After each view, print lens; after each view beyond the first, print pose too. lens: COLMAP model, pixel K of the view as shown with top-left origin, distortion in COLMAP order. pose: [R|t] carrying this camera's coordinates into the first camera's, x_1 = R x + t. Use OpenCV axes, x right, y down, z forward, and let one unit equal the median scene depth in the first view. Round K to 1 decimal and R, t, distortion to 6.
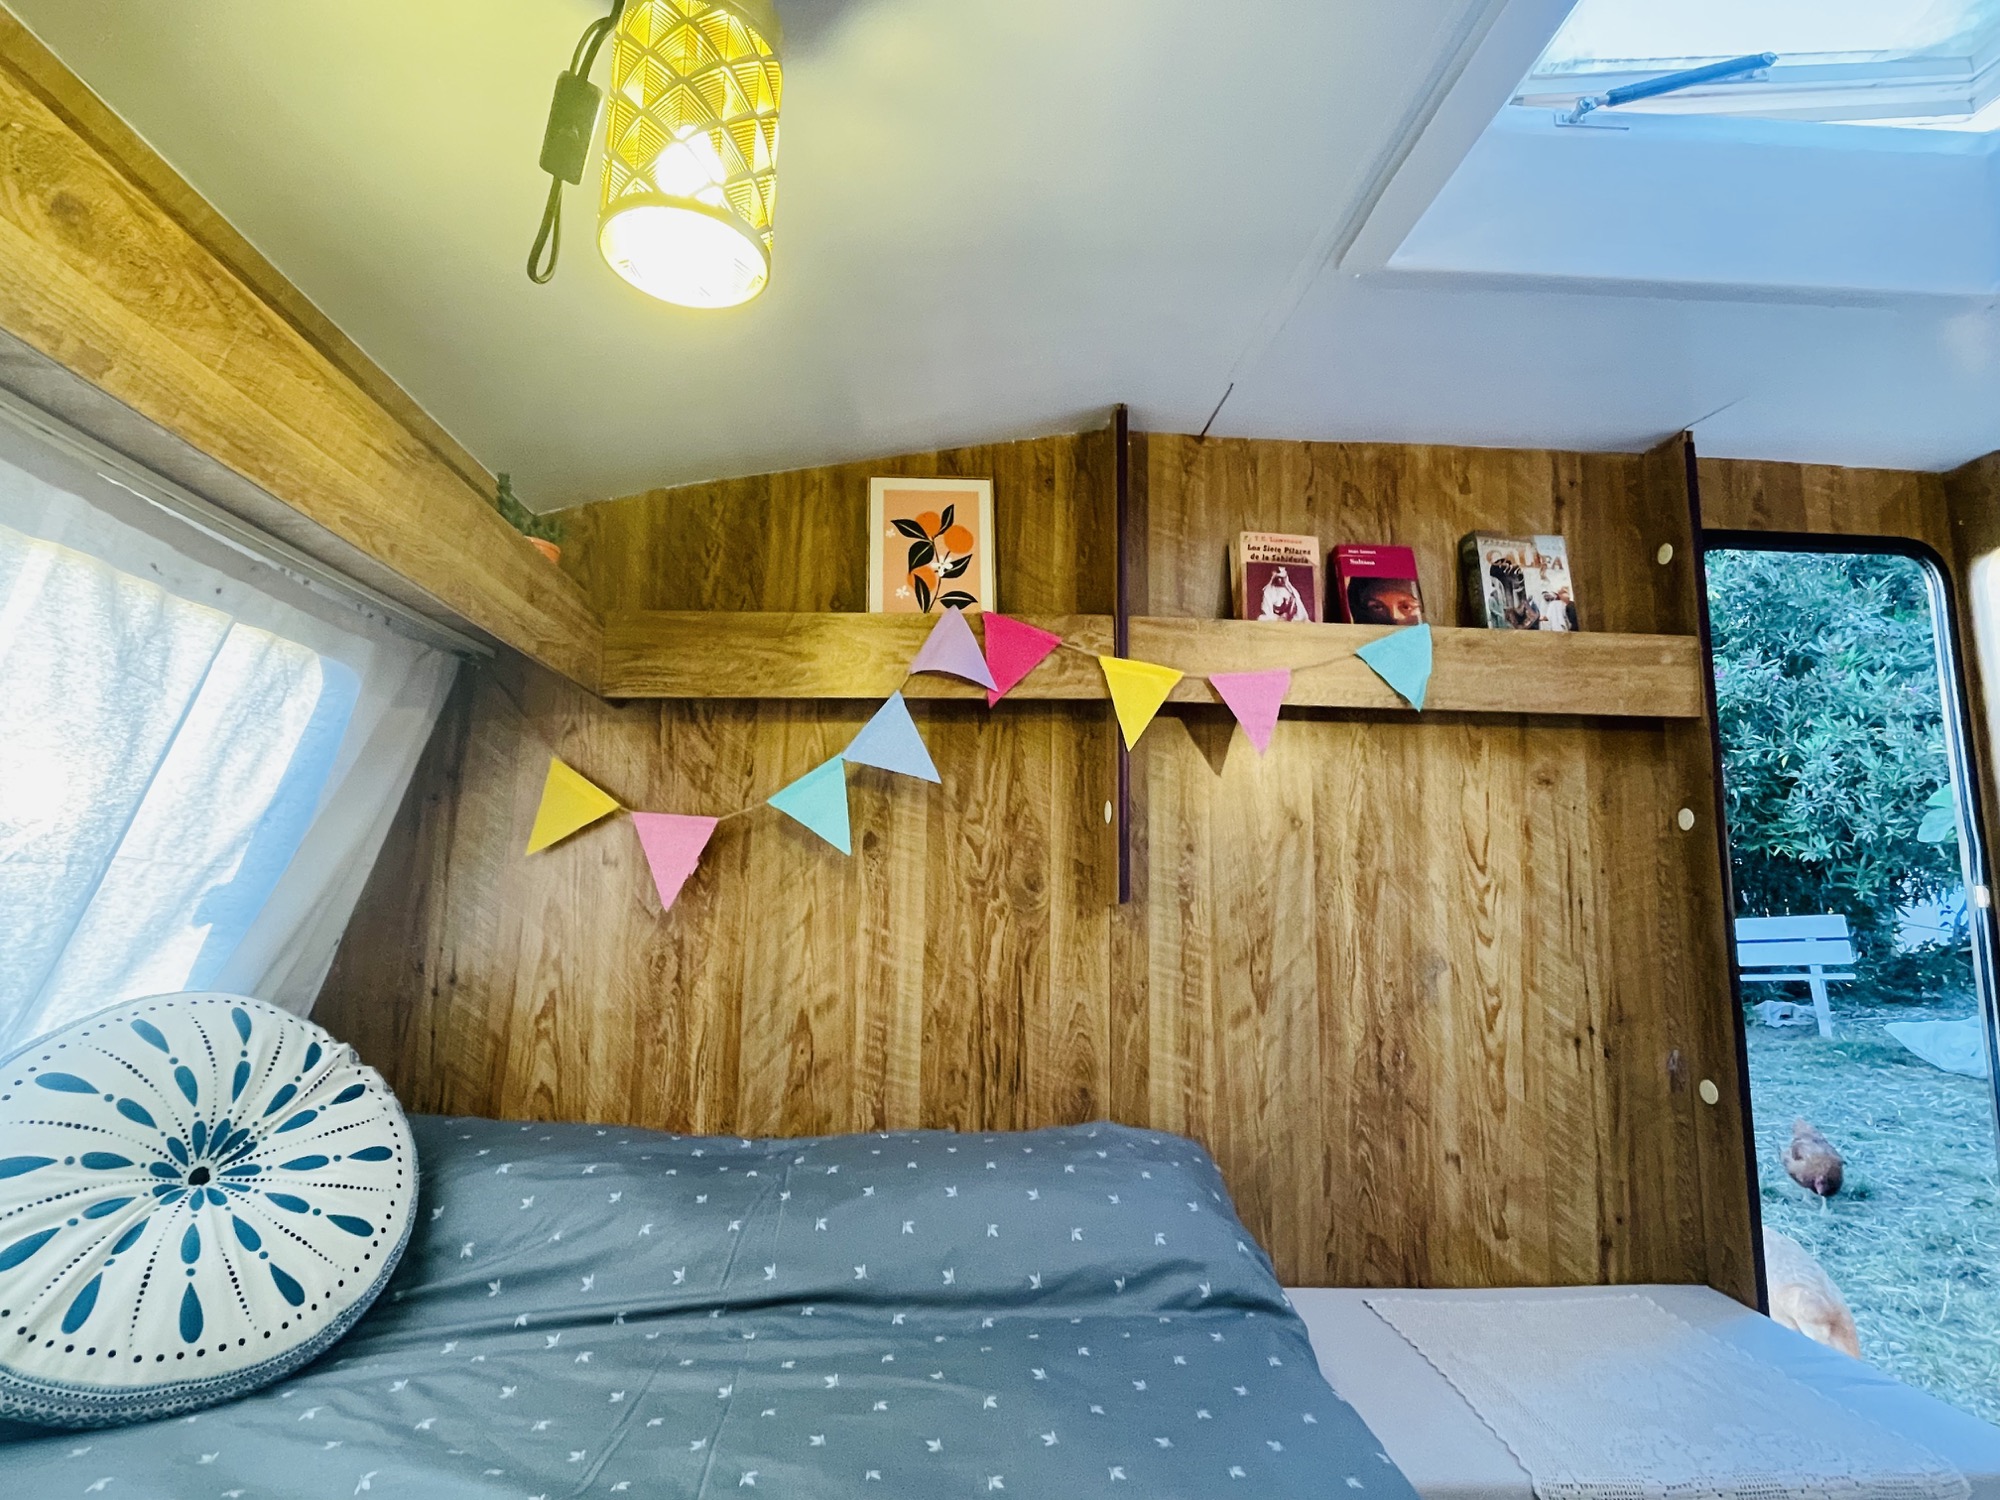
lens RADIAL K [[972.8, 0, 1004.4], [0, 972.8, 749.1], [0, 0, 1]] dist [-0.002771, -0.000409]
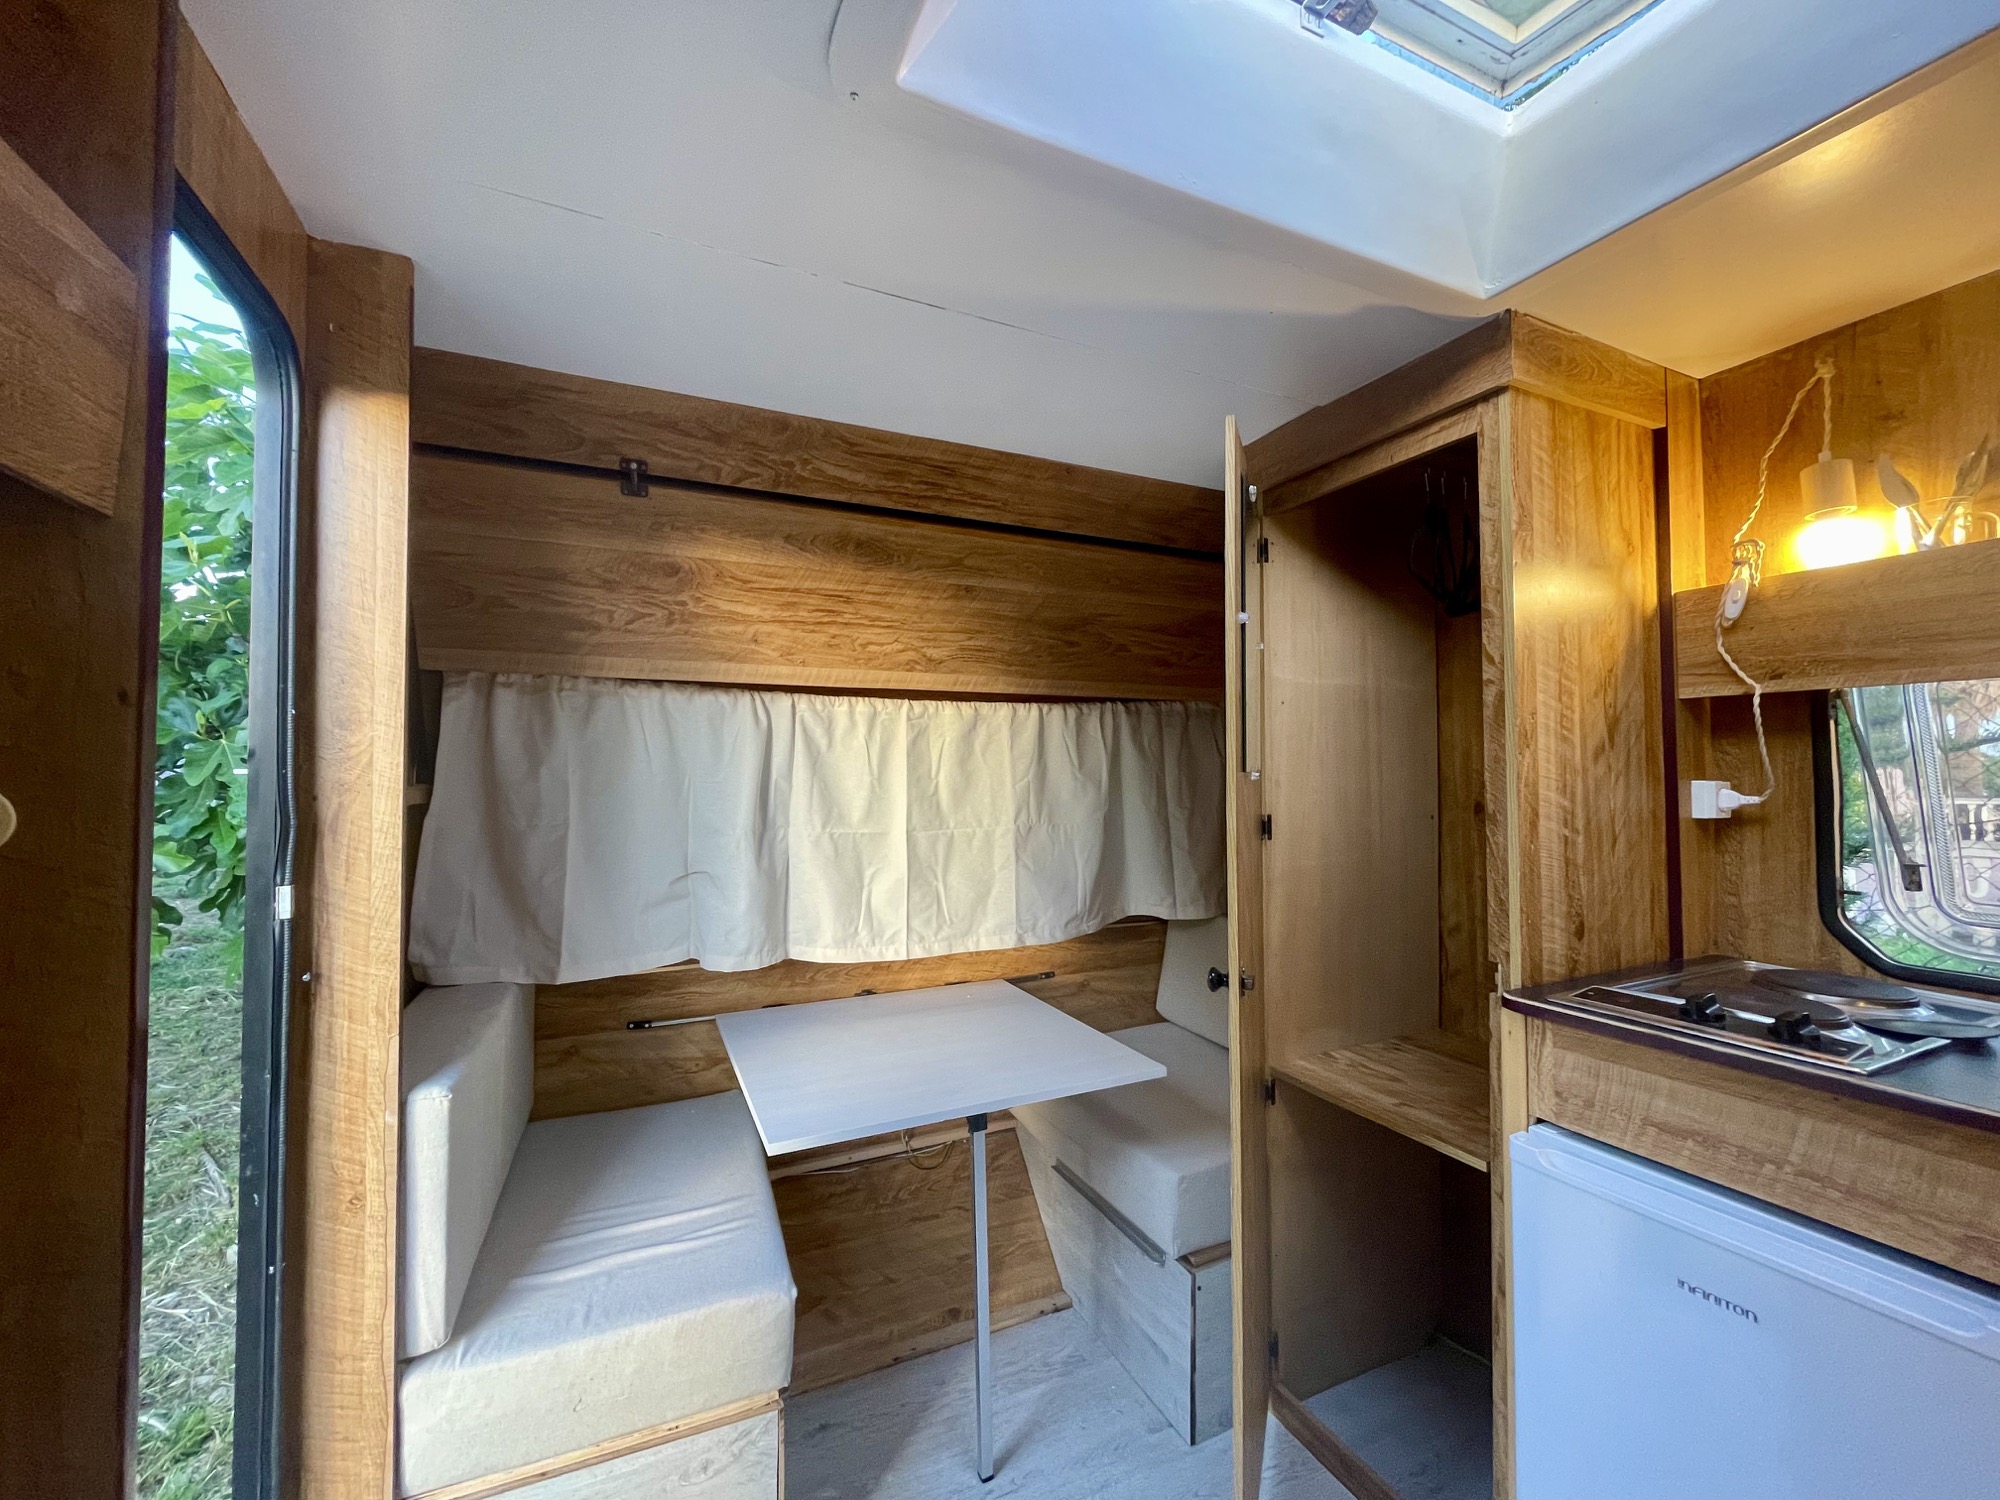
lens RADIAL K [[806.6, 0, 997.3], [0, 806.6, 748.9], [0, 0, 1]] dist [-0.001384, -0.000511]
pose [[-0.362321, 0.008636, 0.932013, 0.350232], [-0.134721, 0.988971, -0.061537, 0.021275], [-0.922265, -0.147858, -0.357162, 0.798536]]
